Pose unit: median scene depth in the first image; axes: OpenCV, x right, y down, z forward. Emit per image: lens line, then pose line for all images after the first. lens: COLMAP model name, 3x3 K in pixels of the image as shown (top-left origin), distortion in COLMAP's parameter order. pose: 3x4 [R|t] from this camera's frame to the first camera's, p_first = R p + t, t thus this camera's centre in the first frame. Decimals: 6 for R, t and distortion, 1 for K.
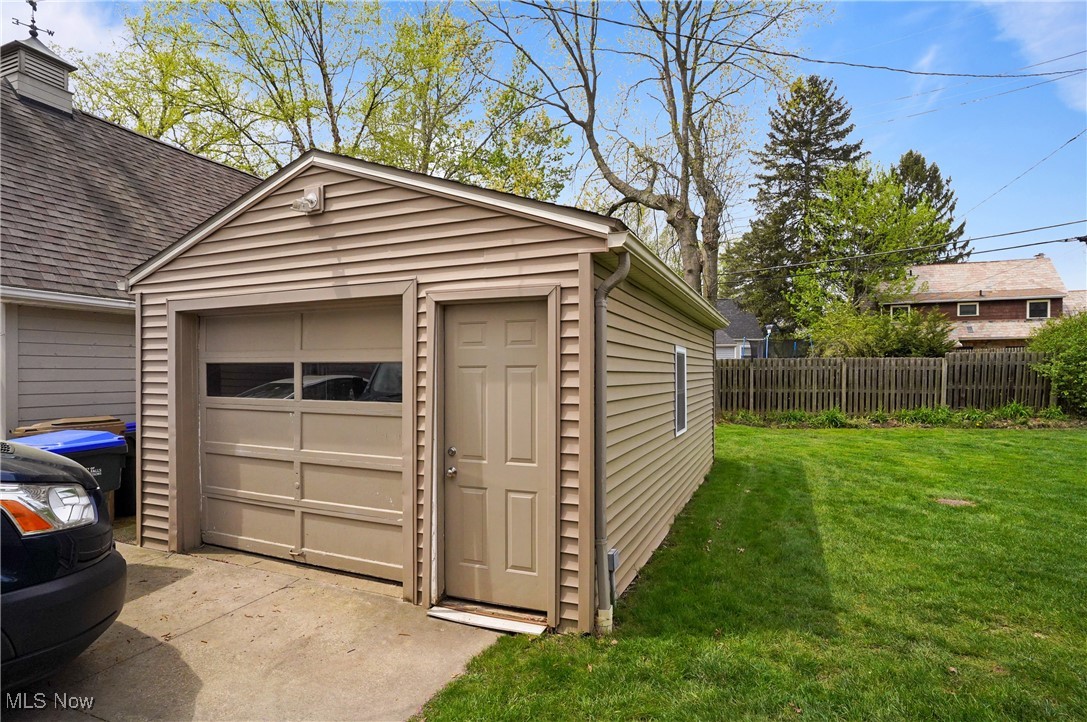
lens RADIAL K [[570.1, 0, 542.2], [0, 570.1, 369.4], [0, 0, 1]] dist [-0.052296, 0.020894]
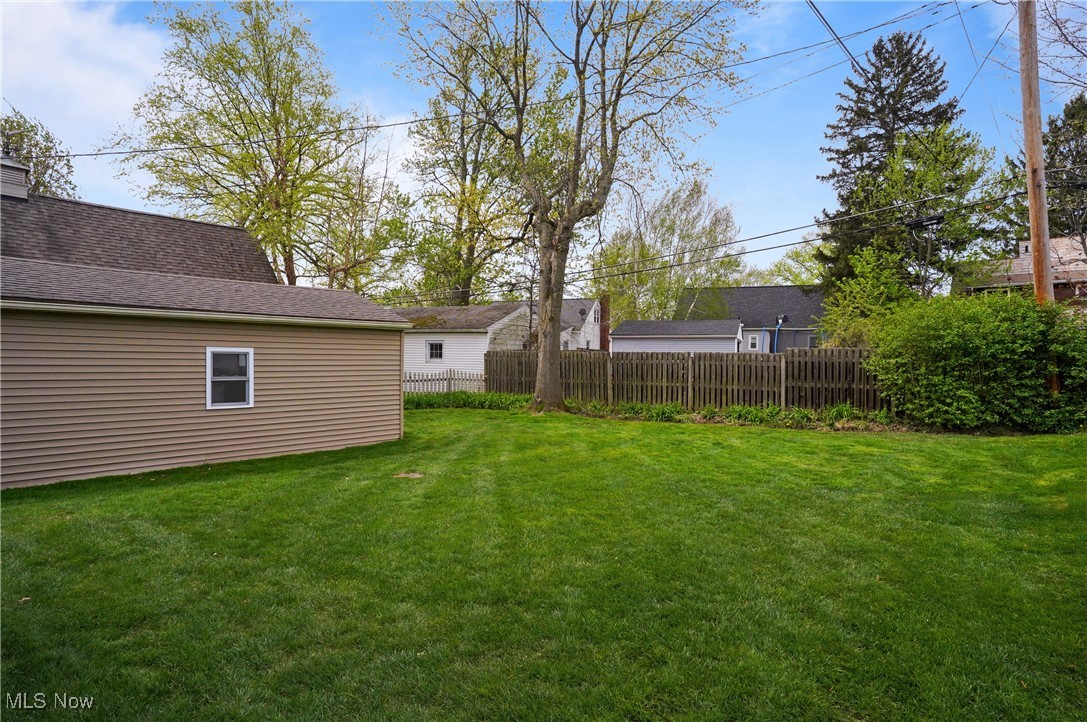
lens RADIAL K [[570.1, 0, 538.8], [0, 570.1, 353.9], [0, 0, 1]] dist [-0.052296, 0.020894]
pose [[0.951555, 0.011173, -0.307275, 0.583912], [-0.012284, 0.999923, -0.001682, -0.012190], [0.307233, 0.005375, 0.951619, -0.040854]]
